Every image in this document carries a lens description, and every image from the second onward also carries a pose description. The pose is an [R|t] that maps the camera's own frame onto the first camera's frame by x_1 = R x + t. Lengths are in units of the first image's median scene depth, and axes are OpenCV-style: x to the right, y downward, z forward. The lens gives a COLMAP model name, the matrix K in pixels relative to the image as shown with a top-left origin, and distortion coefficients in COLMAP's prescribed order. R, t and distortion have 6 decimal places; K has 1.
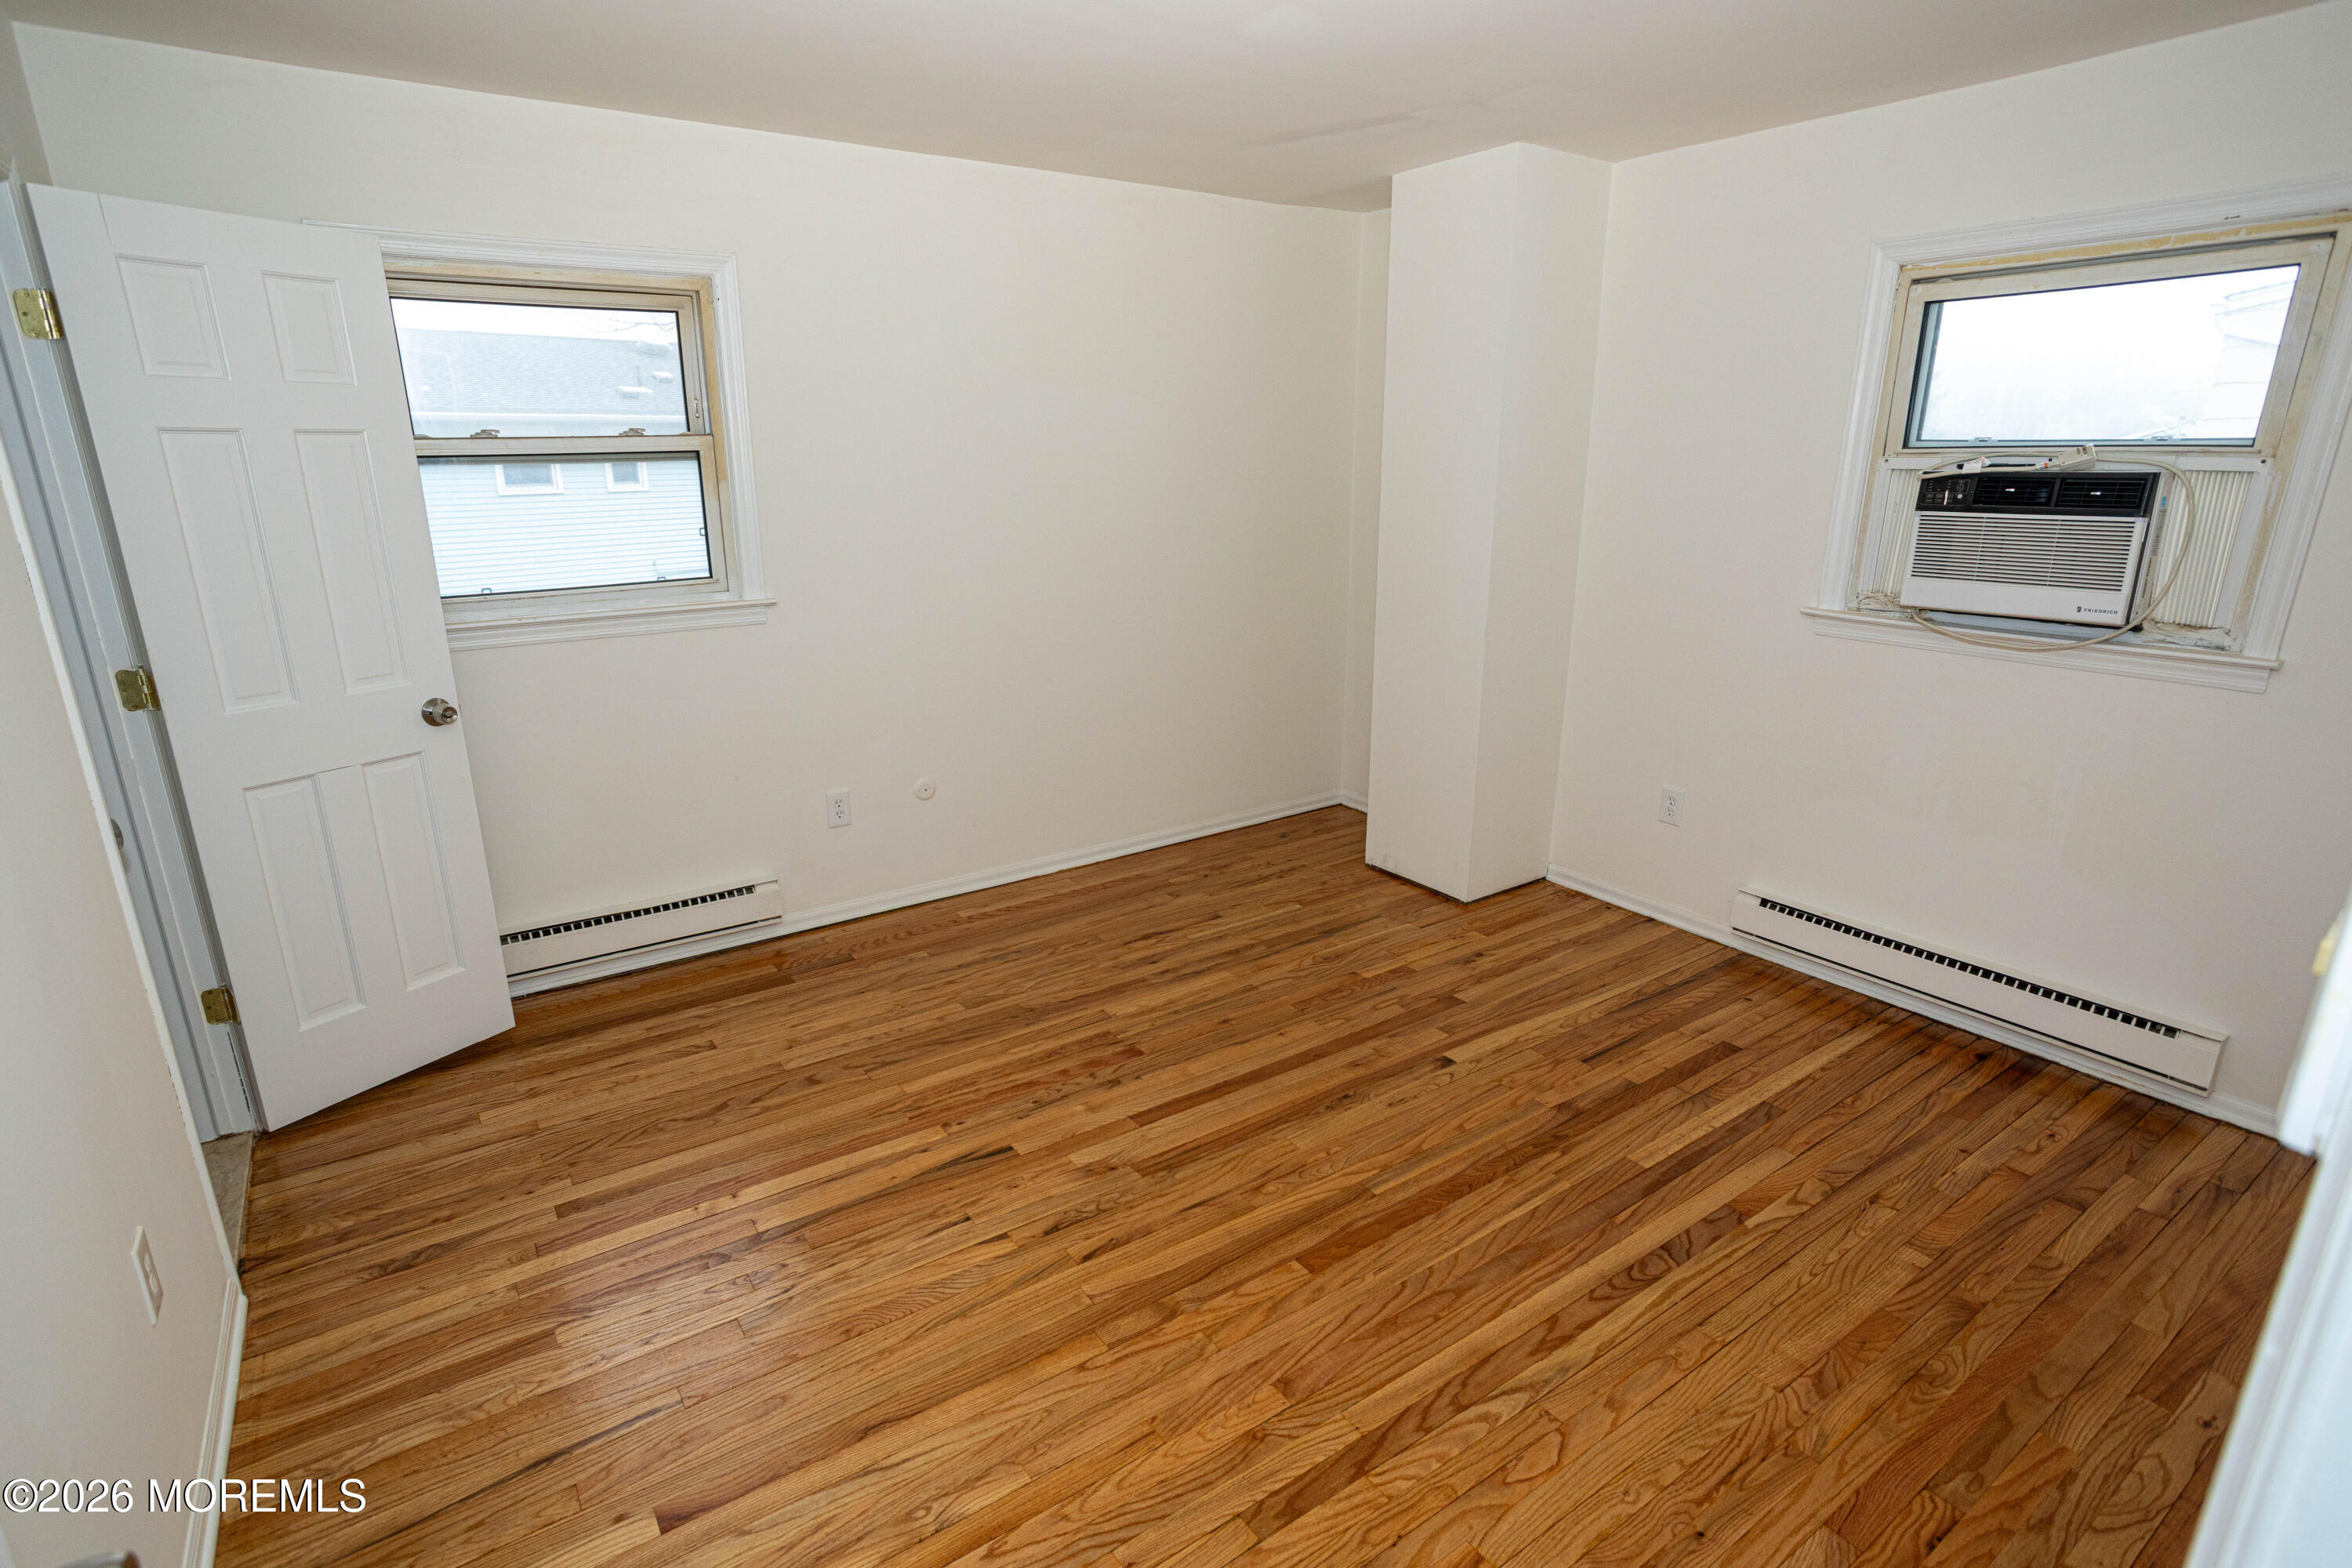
lens RADIAL K [[1157.1, 0, 1167.3], [0, 1157.1, 788.8], [0, 0, 1]] dist [-0.060789, 0.034671]
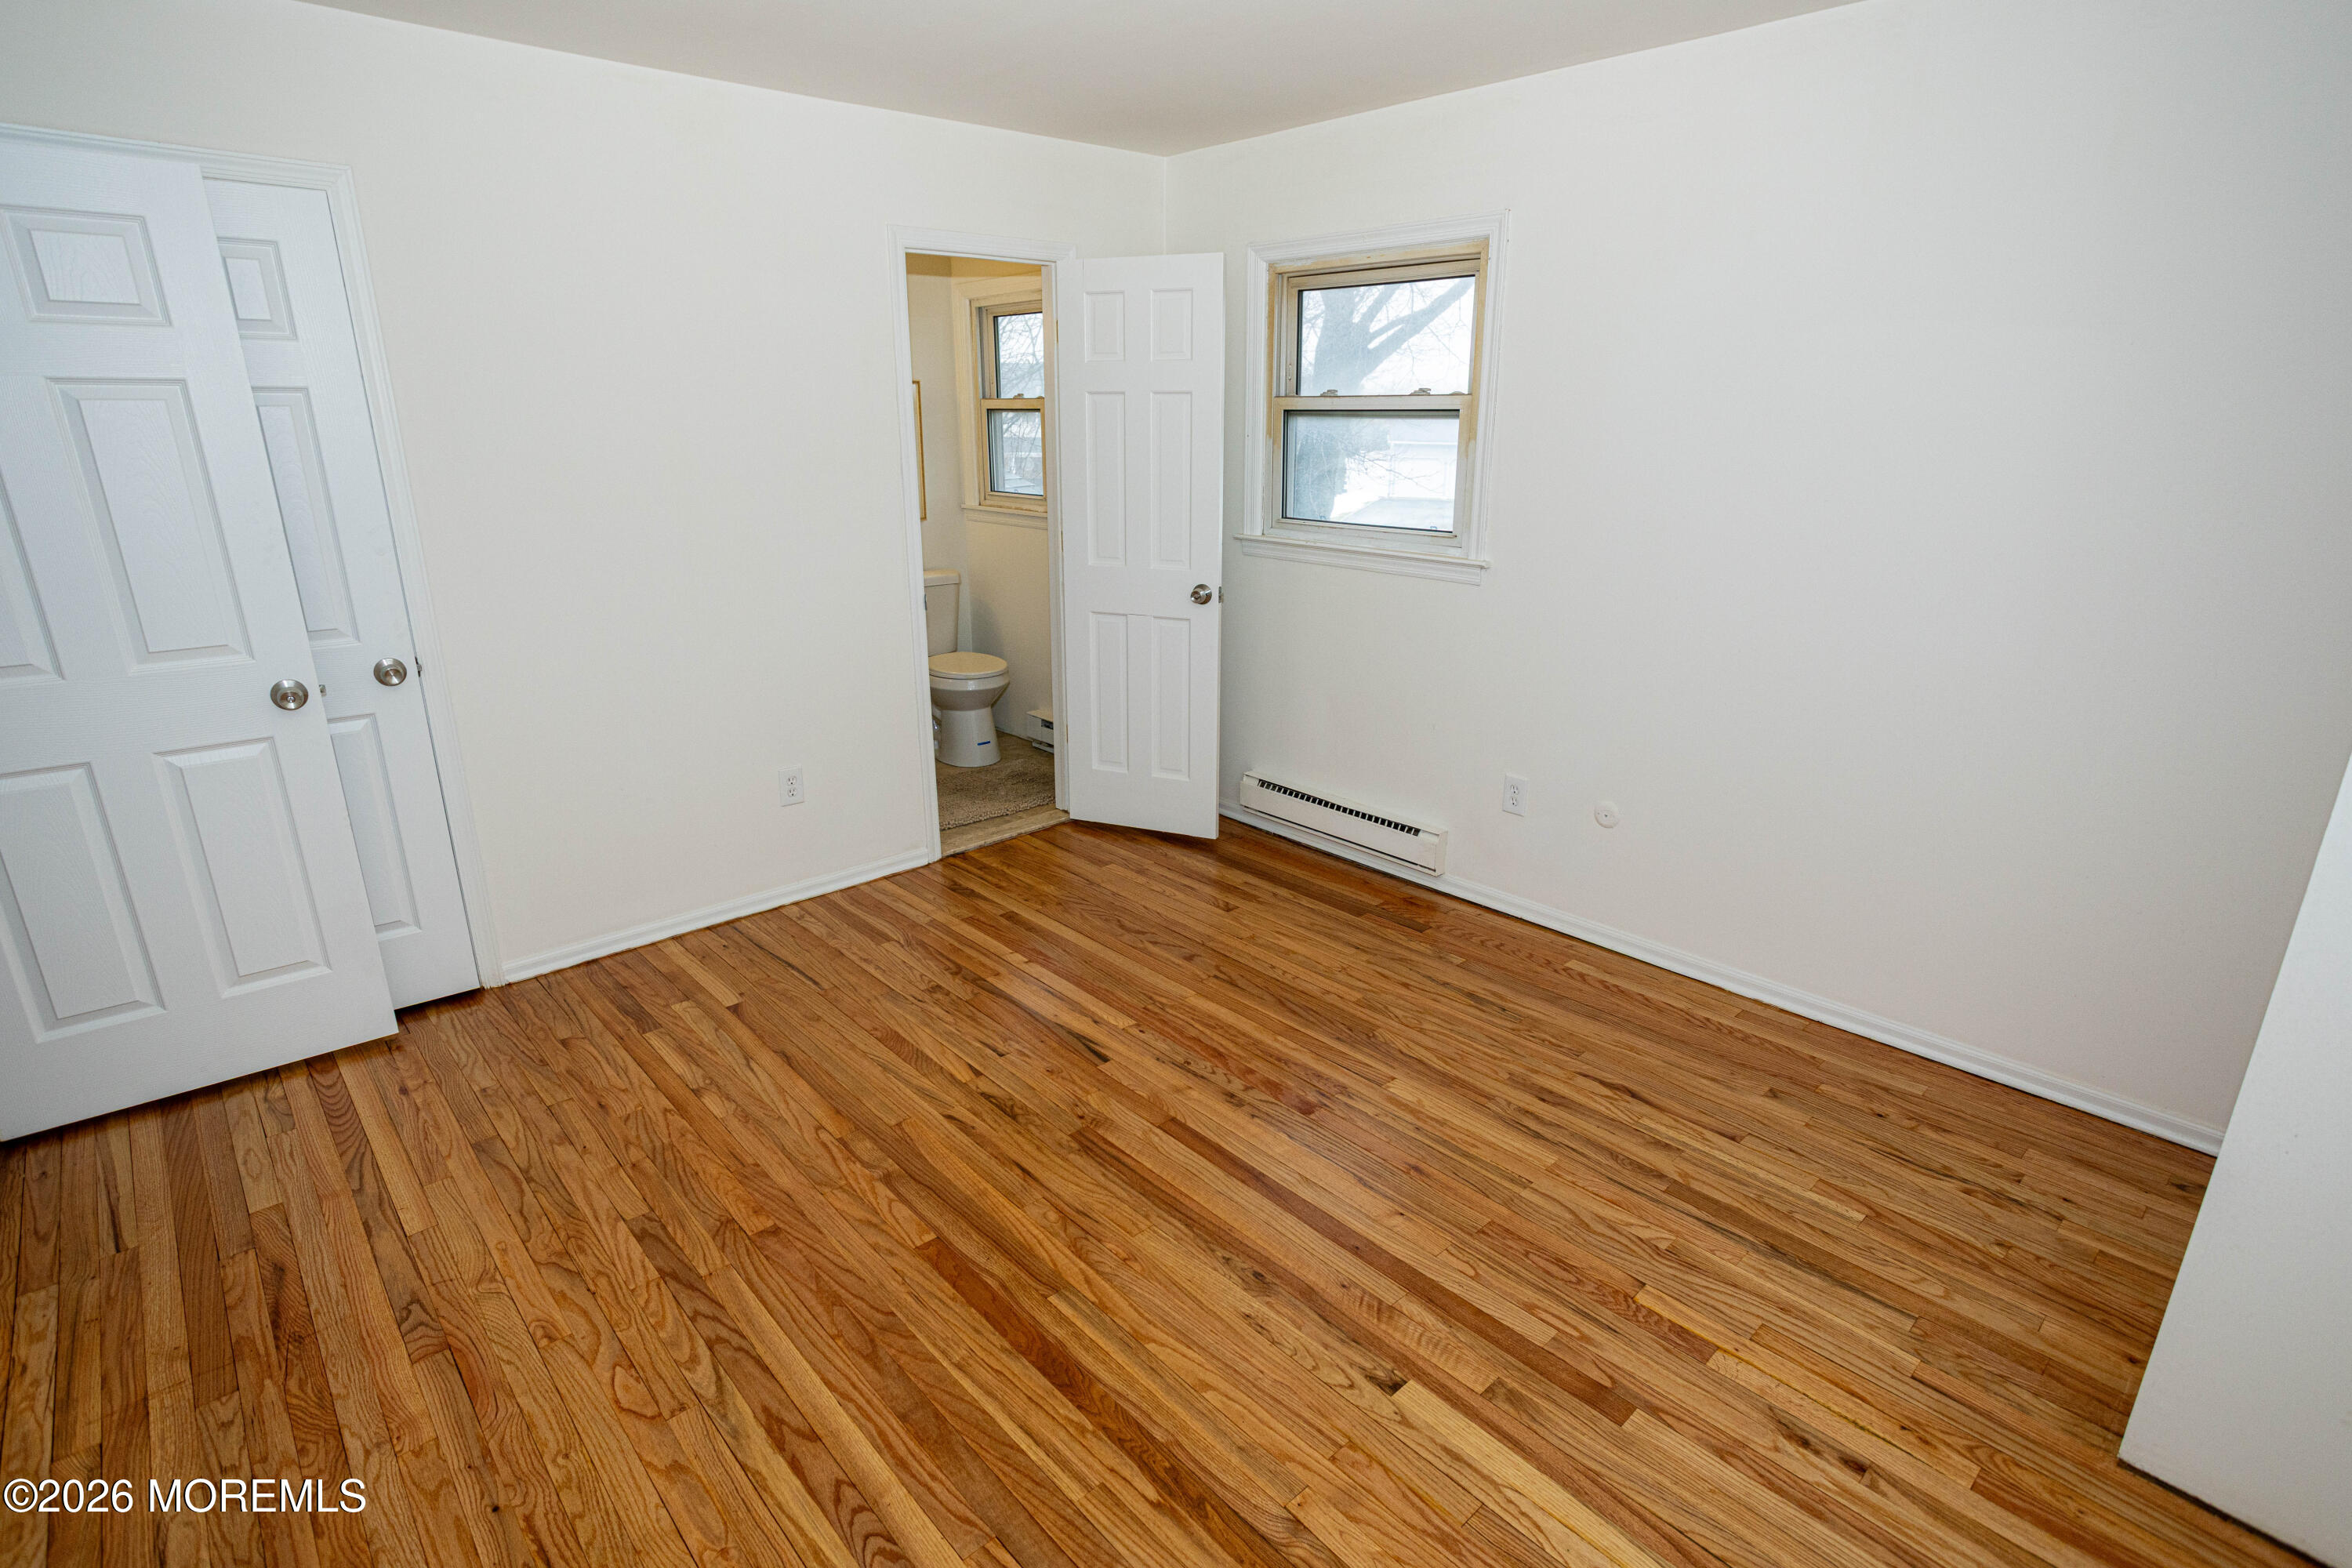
lens RADIAL K [[1173.8, 0, 1162.3], [0, 1173.8, 786.0], [0, 0, 1]] dist [-0.061752, 0.035006]
pose [[0.130388, 0.307268, -0.942648, 0.809992], [-0.281422, 0.923130, 0.261979, -0.223282], [0.950684, 0.231123, 0.206837, 0.746826]]
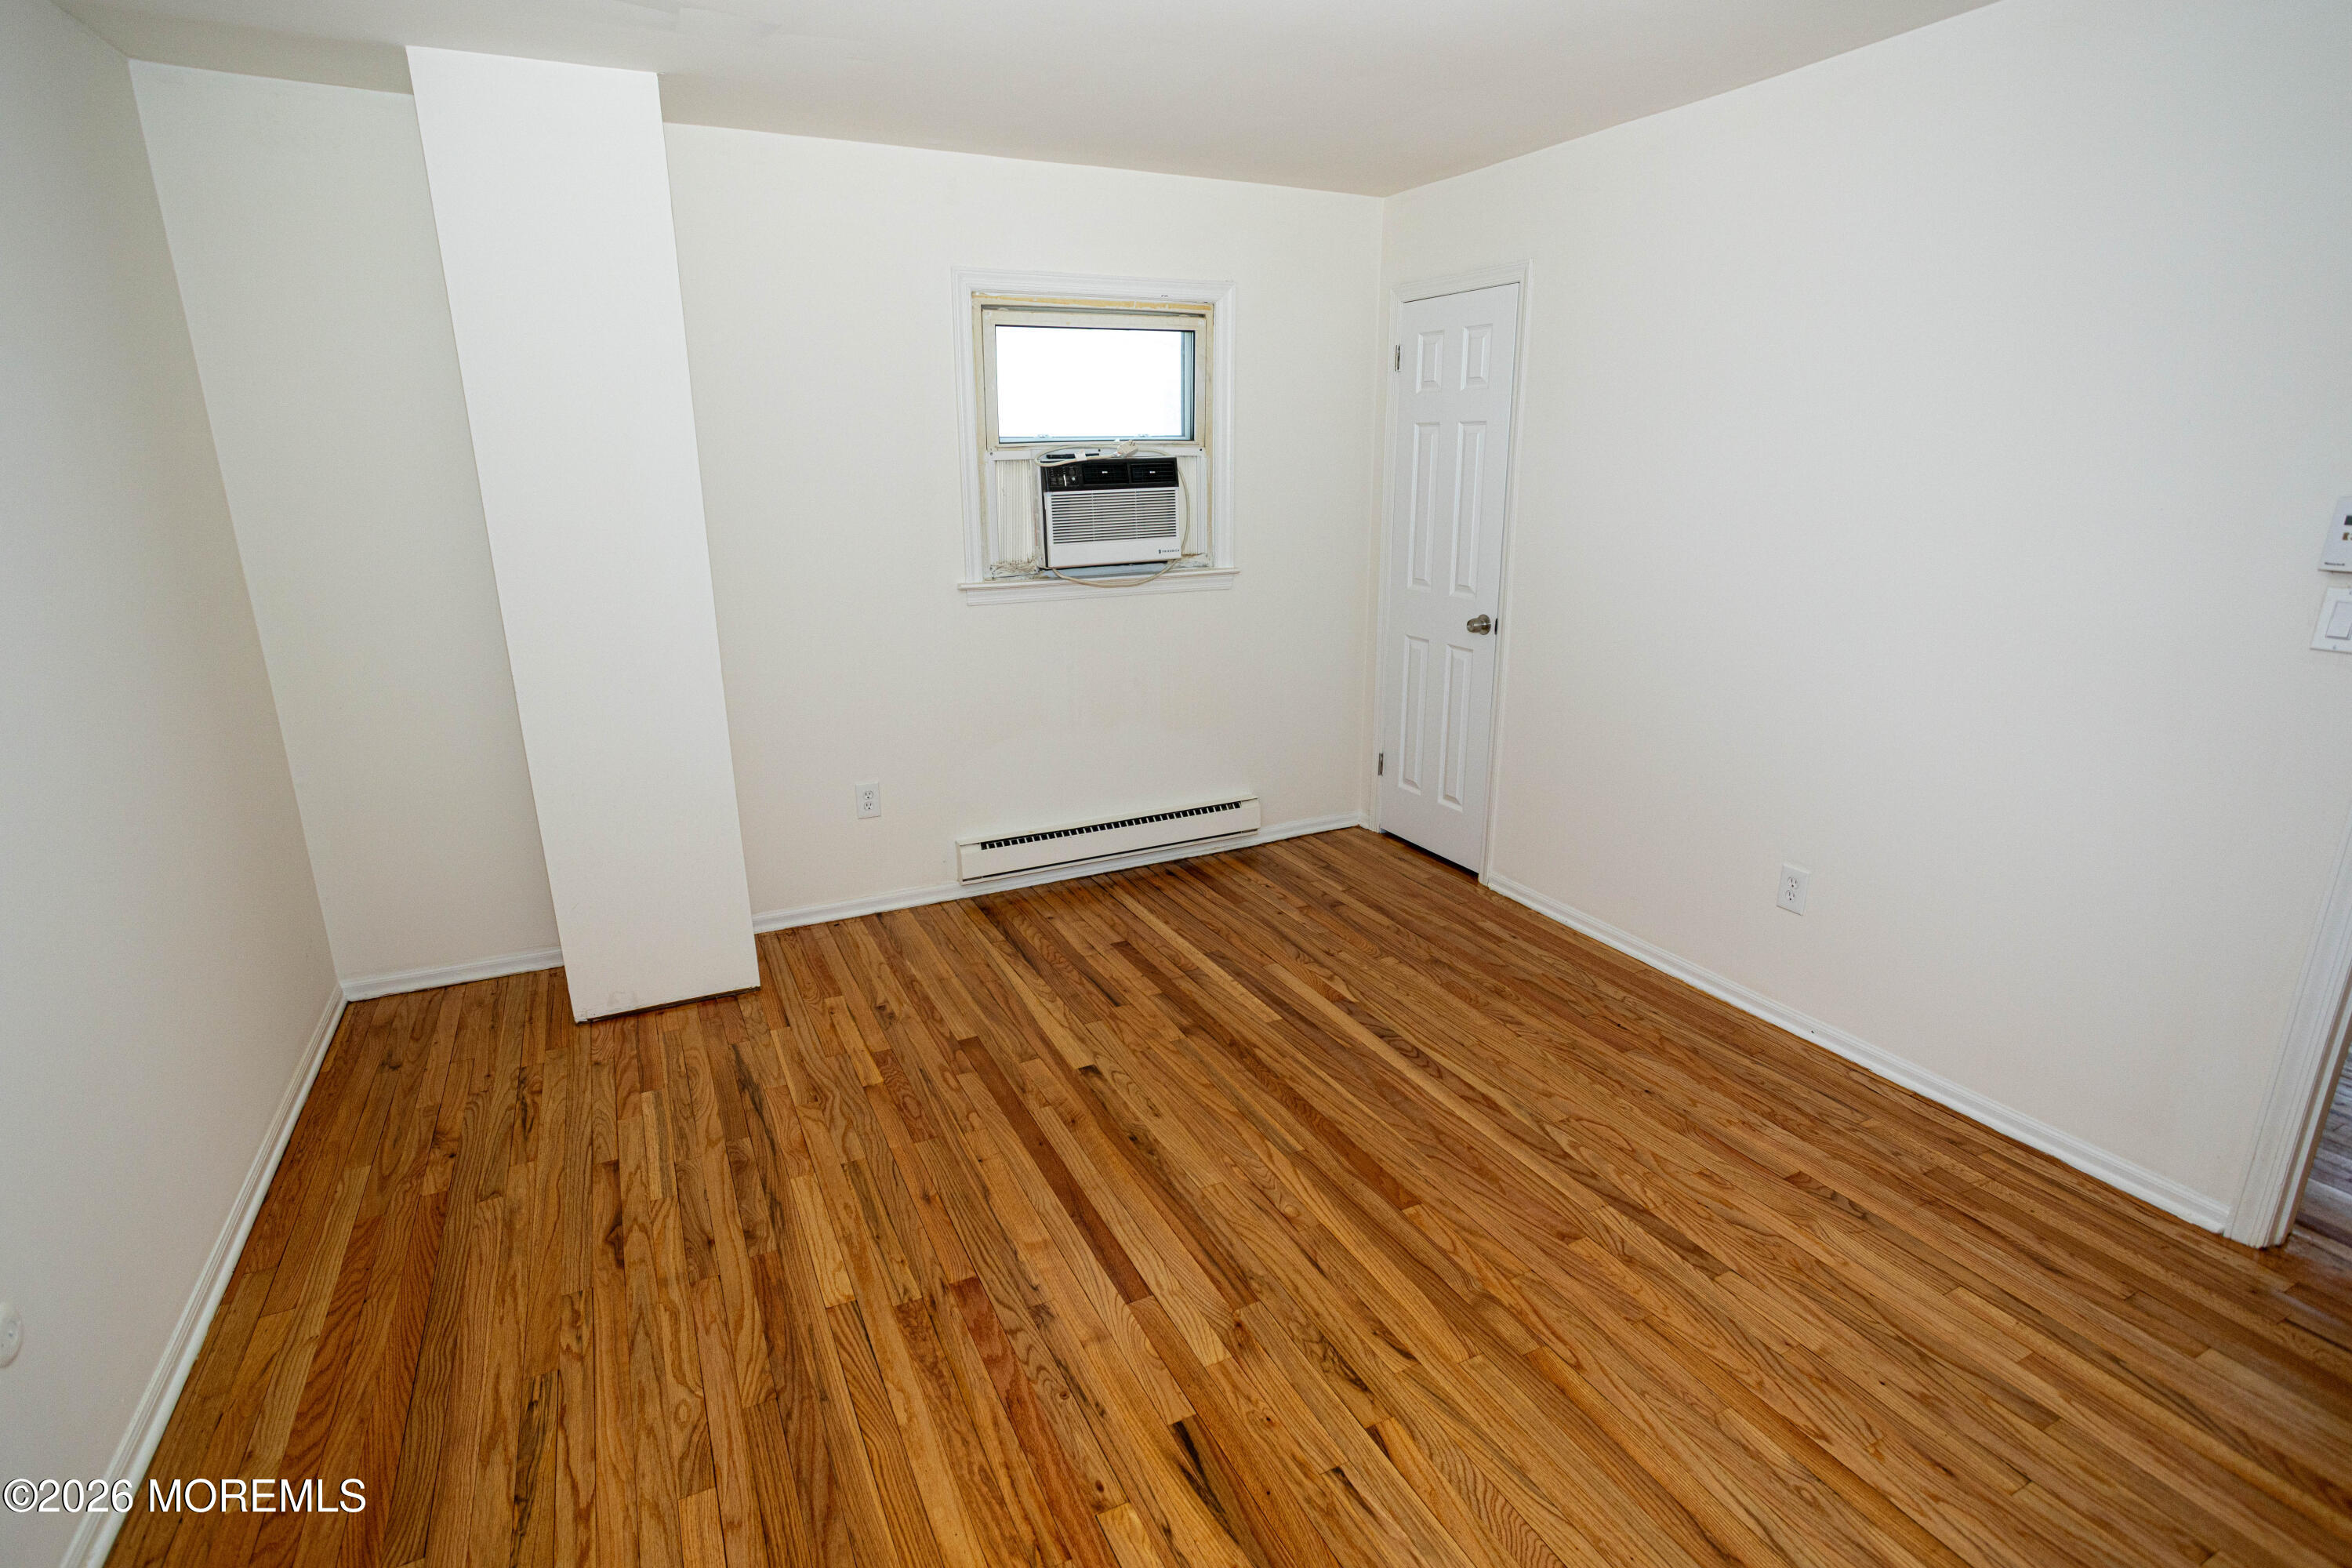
lens RADIAL K [[1157.1, 0, 1167.3], [0, 1157.1, 788.8], [0, 0, 1]] dist [-0.060789, 0.034671]
pose [[0.143344, -0.277708, 0.949911, -0.682149], [0.289302, 0.929656, 0.228130, -0.210782], [-0.946444, 0.242110, 0.213602, 0.745018]]
